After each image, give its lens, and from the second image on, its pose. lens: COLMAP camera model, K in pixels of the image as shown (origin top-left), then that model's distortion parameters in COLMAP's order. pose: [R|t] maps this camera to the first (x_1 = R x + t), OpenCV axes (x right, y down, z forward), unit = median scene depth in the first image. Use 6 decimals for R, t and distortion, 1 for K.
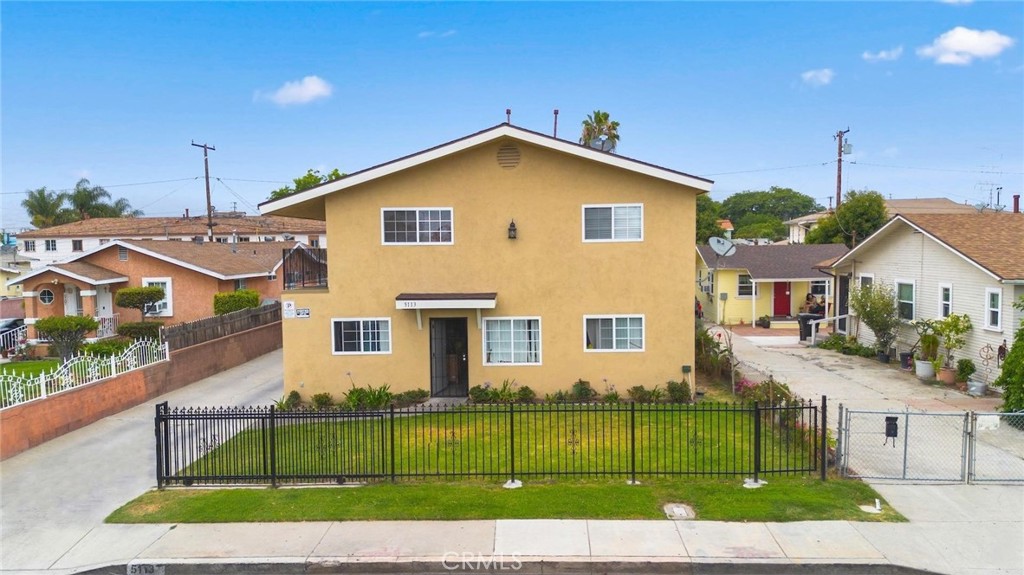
lens RADIAL K [[723.9, 0, 516.8], [0, 723.9, 290.9], [0, 0, 1]] dist [0.081837, -0.088420]
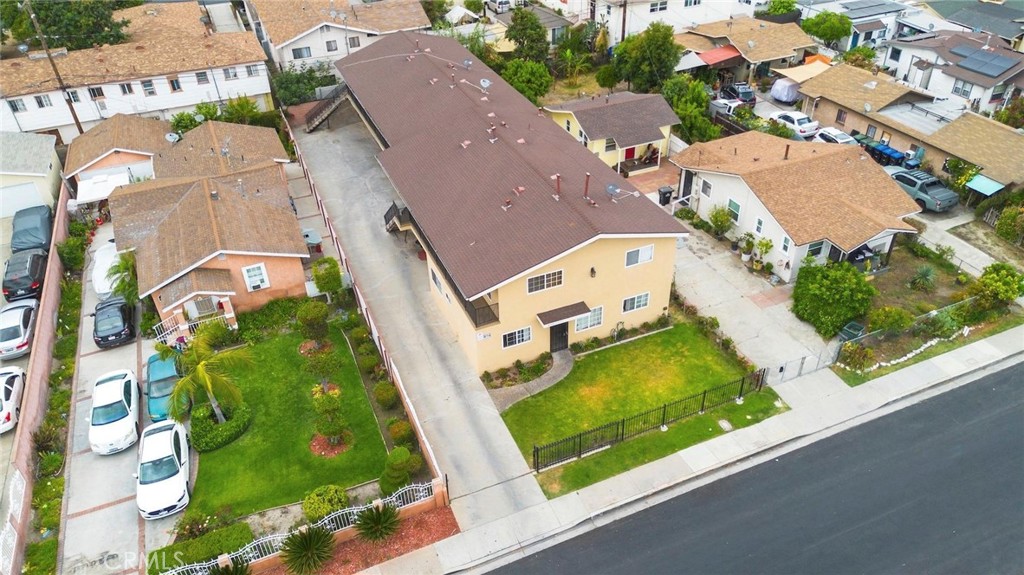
lens RADIAL K [[723.9, 0, 516.8], [0, 723.9, 290.9], [0, 0, 1]] dist [0.081837, -0.088420]
pose [[0.903653, -0.257386, 0.342293, -0.822265], [0.041552, 0.848174, 0.528085, -1.021076], [-0.426246, -0.462983, 0.777150, -0.376228]]
